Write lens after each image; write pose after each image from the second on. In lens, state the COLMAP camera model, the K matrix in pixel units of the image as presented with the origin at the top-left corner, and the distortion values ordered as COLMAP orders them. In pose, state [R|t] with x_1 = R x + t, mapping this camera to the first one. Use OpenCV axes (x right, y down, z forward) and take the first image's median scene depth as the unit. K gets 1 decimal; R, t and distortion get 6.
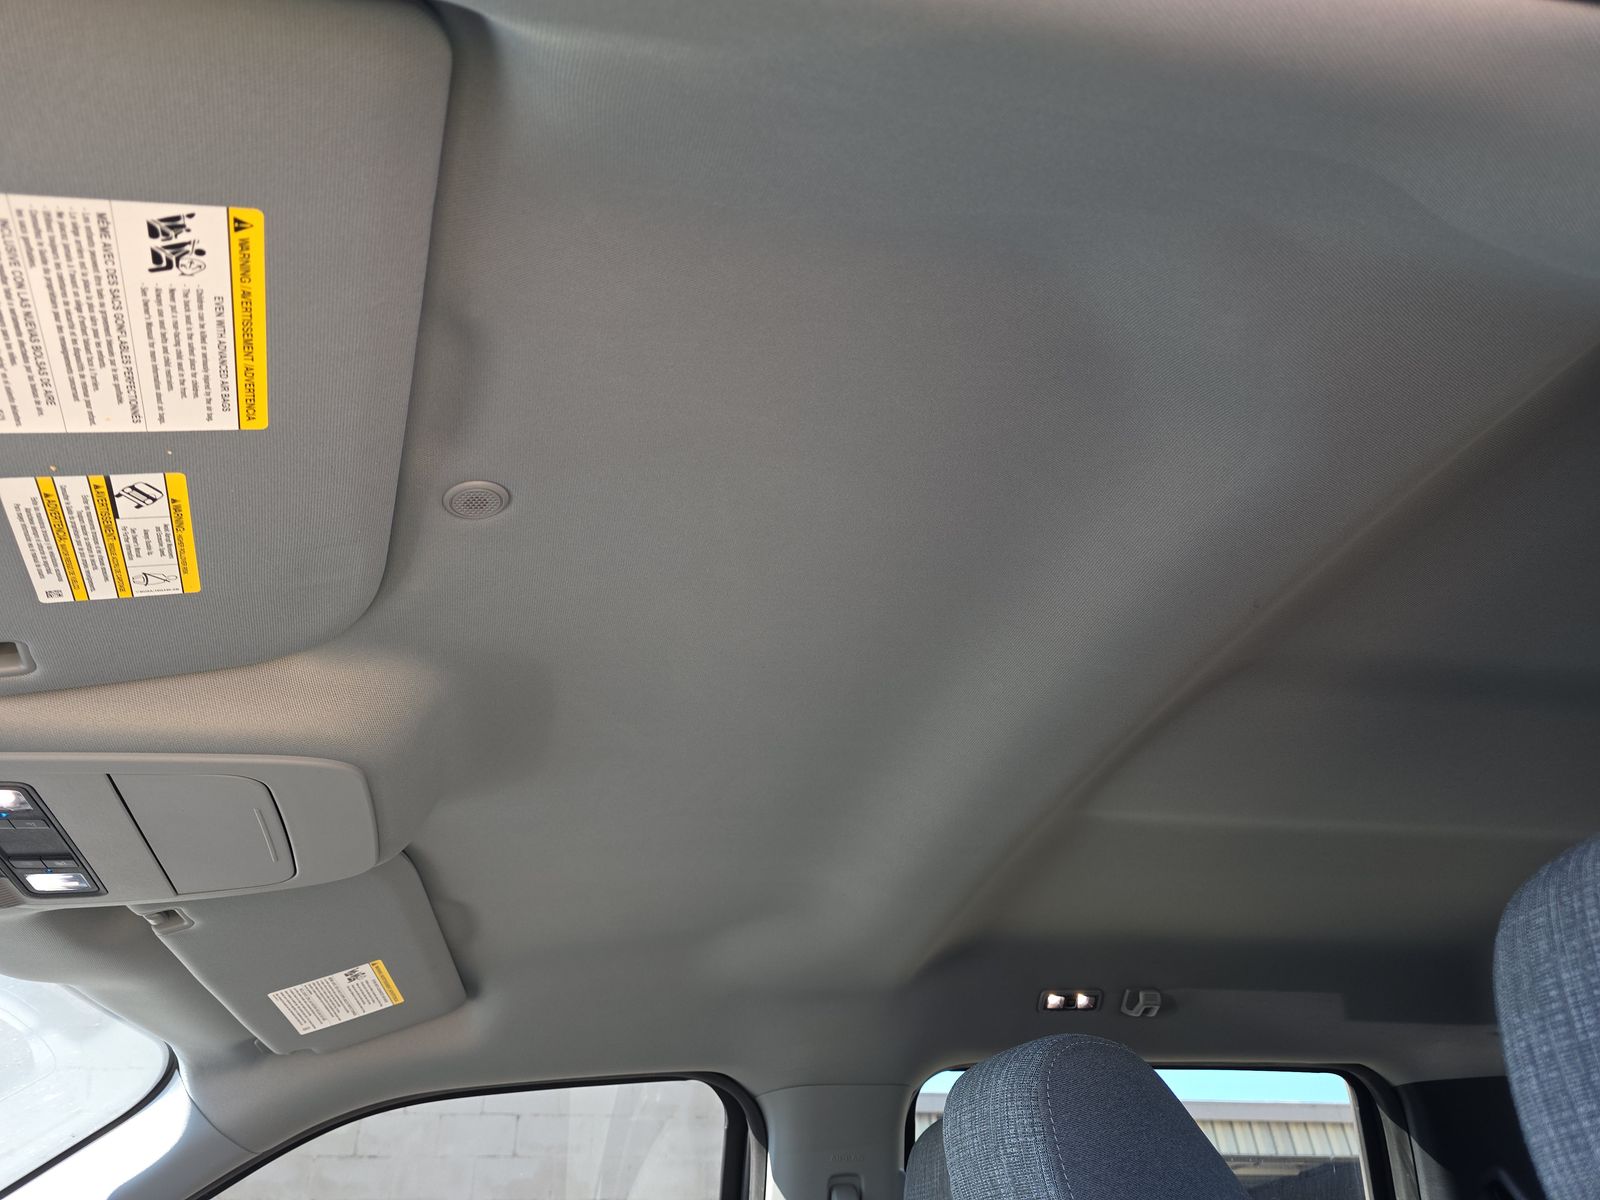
lens RADIAL K [[1058.9, 0, 776.3], [0, 1058.9, 587.0], [0, 0, 1]] dist [0.053553, -0.049247]
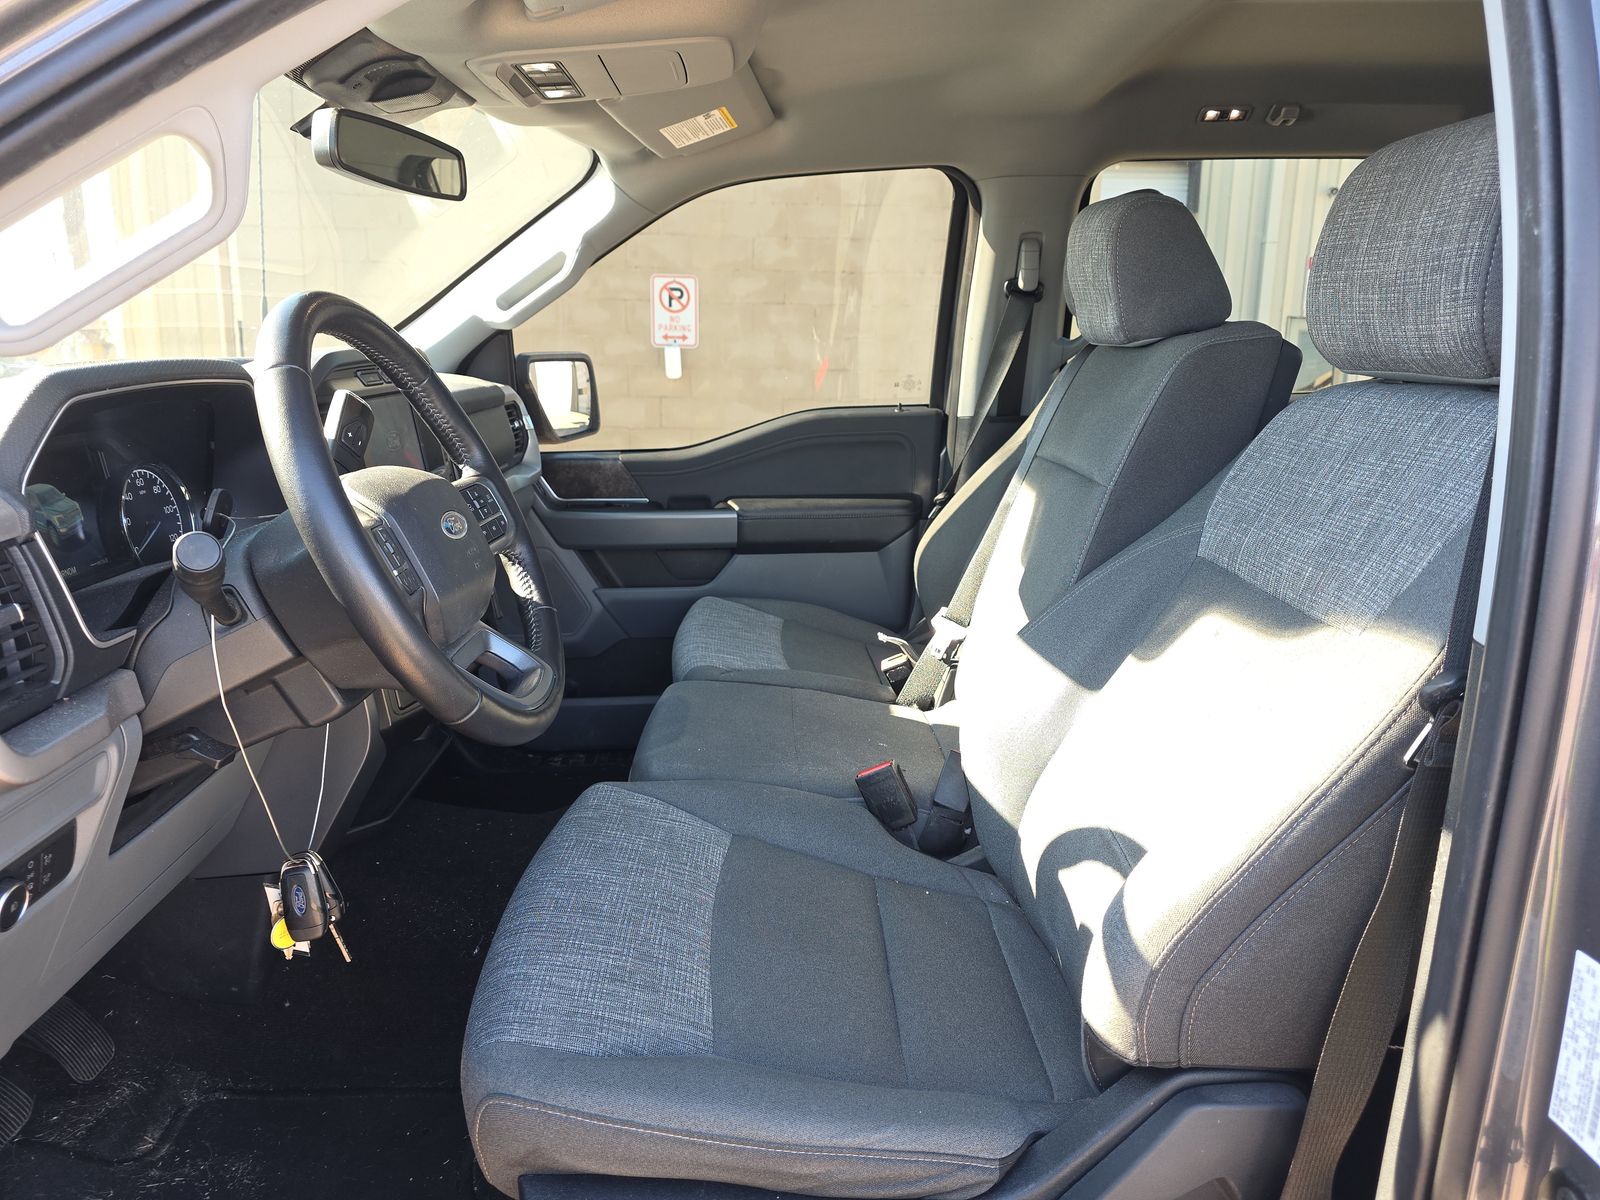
lens RADIAL K [[1058.9, 0, 776.3], [0, 1058.9, 587.0], [0, 0, 1]] dist [0.053553, -0.049247]
pose [[0.978050, 0.088068, -0.188846, 0.042128], [0.089193, 0.642126, 0.761392, -0.315816], [0.188317, -0.761523, 0.620176, -0.387345]]
